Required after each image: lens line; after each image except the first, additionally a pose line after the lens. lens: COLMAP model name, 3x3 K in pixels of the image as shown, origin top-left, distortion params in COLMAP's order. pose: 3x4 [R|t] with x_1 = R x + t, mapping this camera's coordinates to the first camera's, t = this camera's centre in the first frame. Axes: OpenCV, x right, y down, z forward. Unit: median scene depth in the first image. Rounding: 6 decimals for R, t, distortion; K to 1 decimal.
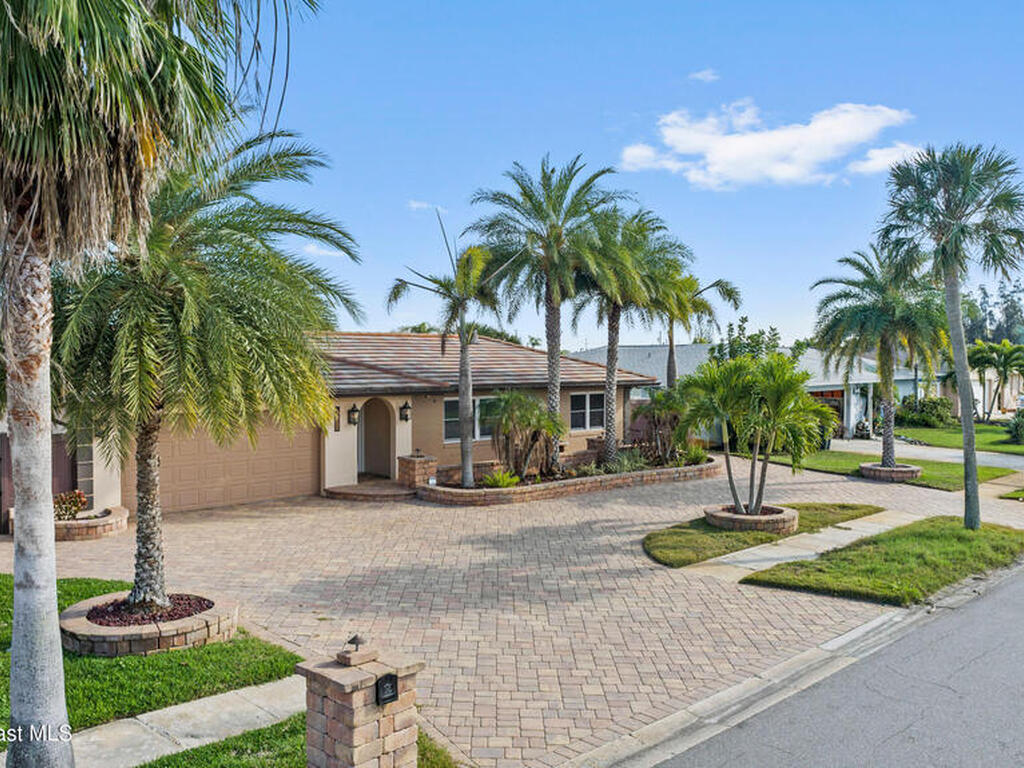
lens RADIAL K [[927.5, 0, 512.0], [0, 927.5, 384.0], [0, 0, 1]] dist [-0.012519, 0.010065]
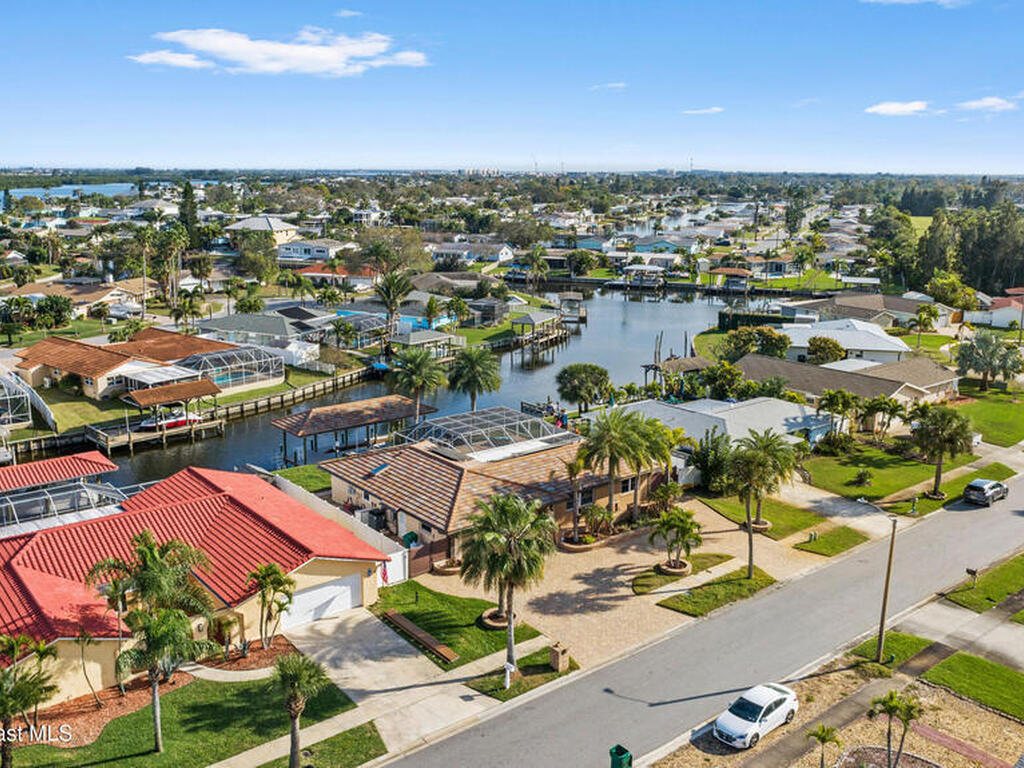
lens RADIAL K [[927.5, 0, 512.0], [0, 927.5, 384.0], [0, 0, 1]] dist [-0.012519, 0.010065]
pose [[0.993890, 0.036075, -0.104309, 0.040371], [-0.014266, 0.979137, 0.202701, -1.115491], [0.109445, -0.199975, 0.973669, -1.961665]]
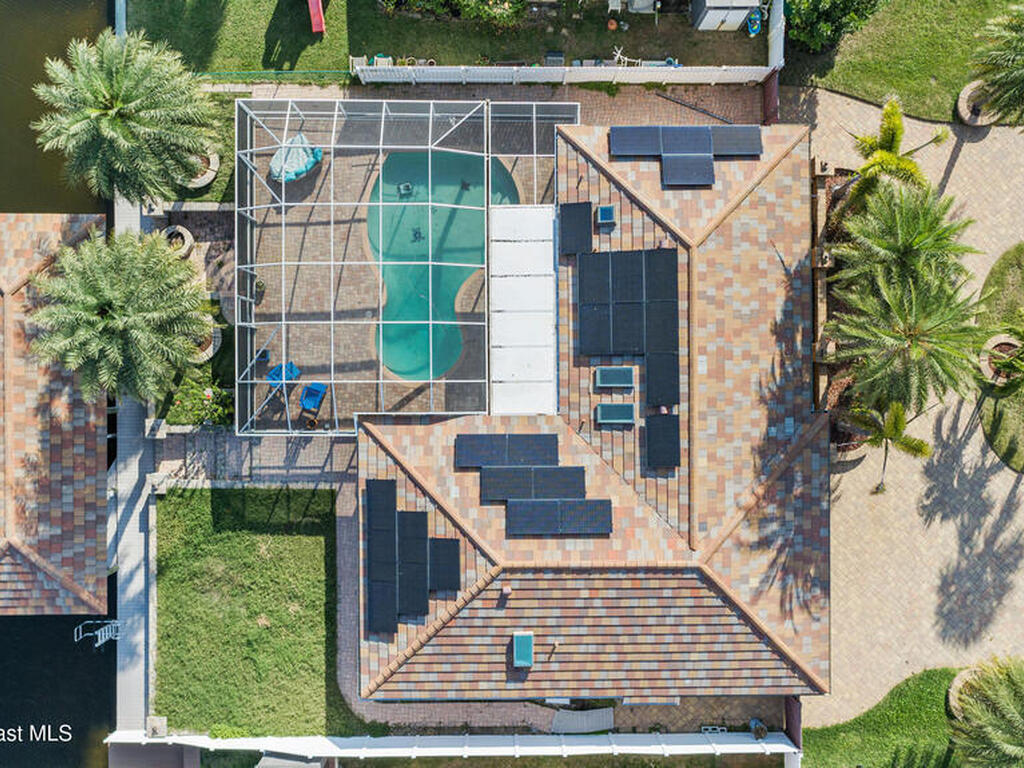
lens RADIAL K [[927.5, 0, 512.0], [0, 927.5, 384.0], [0, 0, 1]] dist [-0.012519, 0.010065]
pose [[0.706725, -0.707488, -0.000333, -0.493010], [0.001439, 0.000966, 0.999998, -1.842620], [-0.707487, -0.706725, 0.001701, 1.858091]]
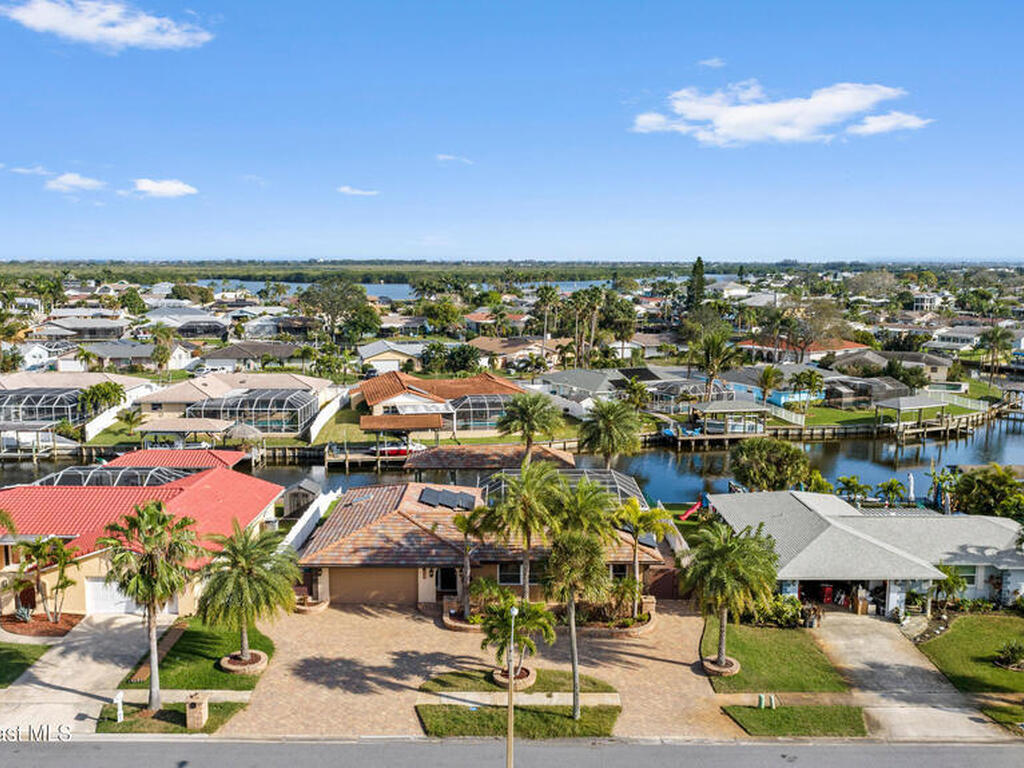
lens RADIAL K [[927.5, 0, 512.0], [0, 927.5, 384.0], [0, 0, 1]] dist [-0.012519, 0.010065]
pose [[0.702485, 0.099379, -0.704726, 1.922729], [-0.022487, 0.992808, 0.117588, -0.880661], [0.711343, -0.066757, 0.699667, -0.509544]]
